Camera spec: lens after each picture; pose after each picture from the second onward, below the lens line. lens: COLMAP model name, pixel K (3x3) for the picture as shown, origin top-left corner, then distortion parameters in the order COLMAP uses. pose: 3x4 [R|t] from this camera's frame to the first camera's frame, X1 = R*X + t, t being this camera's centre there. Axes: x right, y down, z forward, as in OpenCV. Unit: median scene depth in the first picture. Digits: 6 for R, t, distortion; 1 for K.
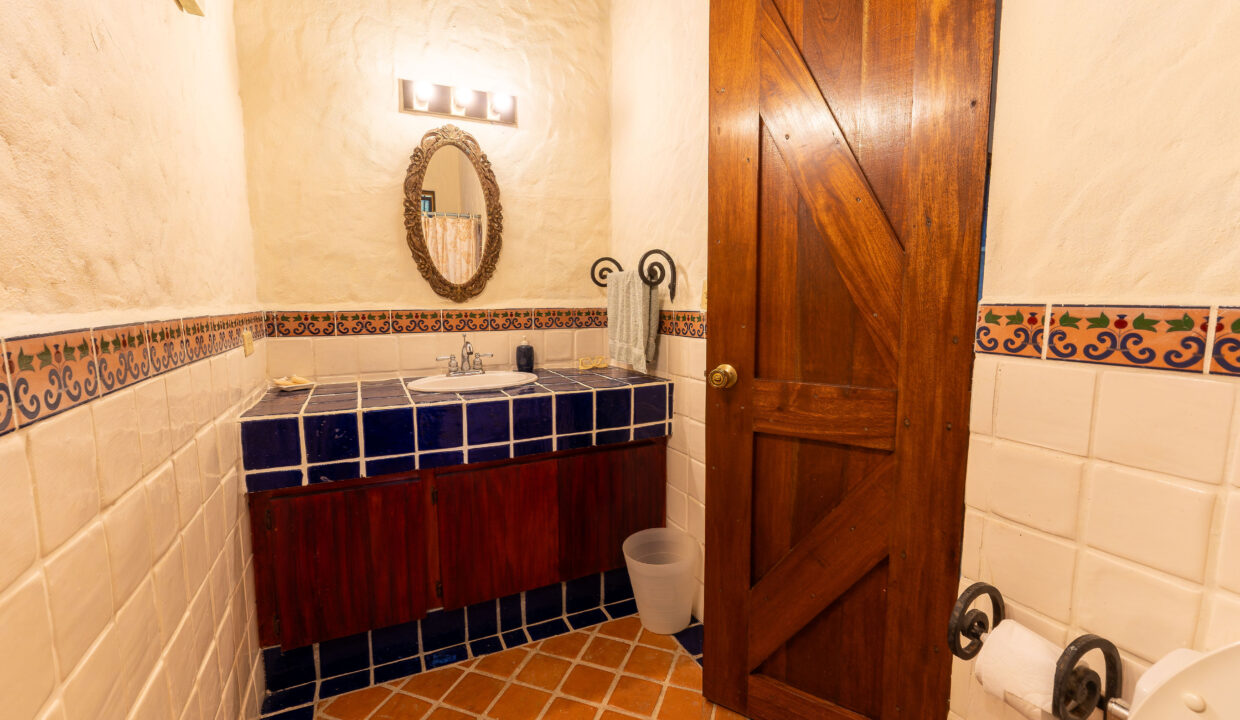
lens RADIAL K [[524.1, 0, 613.3], [0, 524.1, 360.3], [0, 0, 1]] dist [-0.001223, -0.000074]
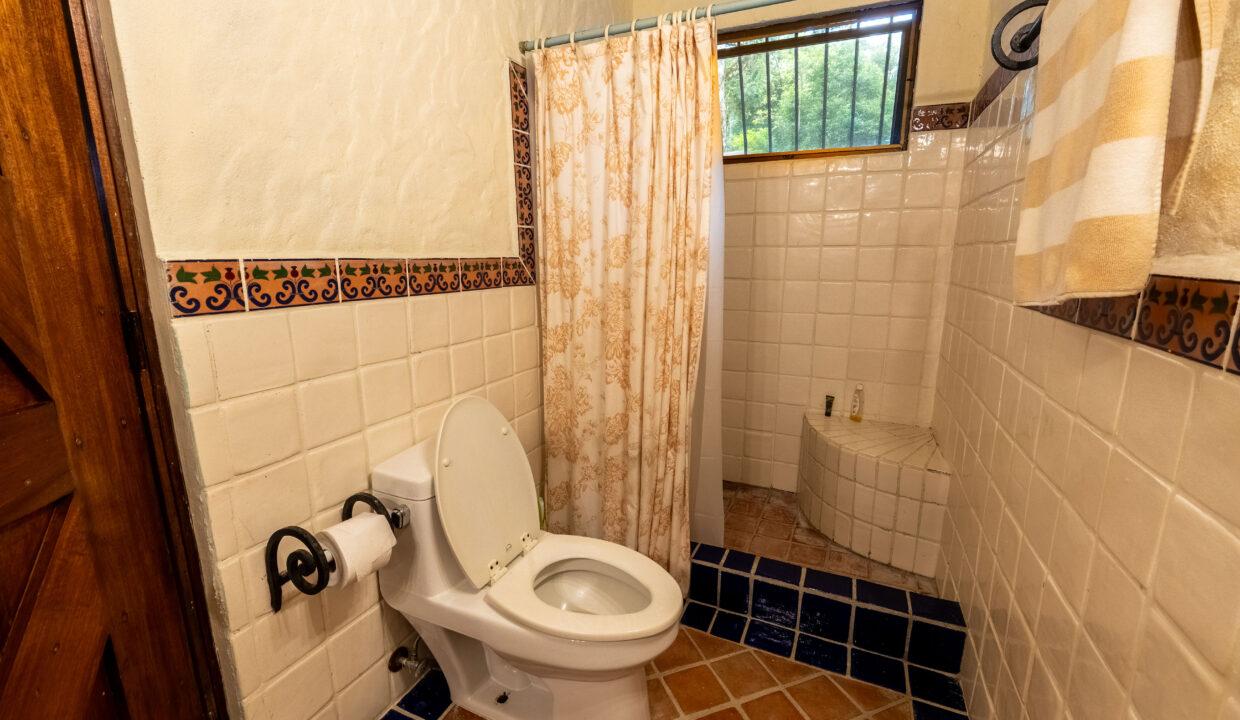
lens RADIAL K [[524.1, 0, 613.3], [0, 524.1, 360.3], [0, 0, 1]] dist [-0.001223, -0.000074]
pose [[-0.647467, -0.150587, 0.747067, -0.484350], [0.094331, 0.956909, 0.274639, -0.131751], [-0.756233, 0.248291, -0.605363, 1.123614]]
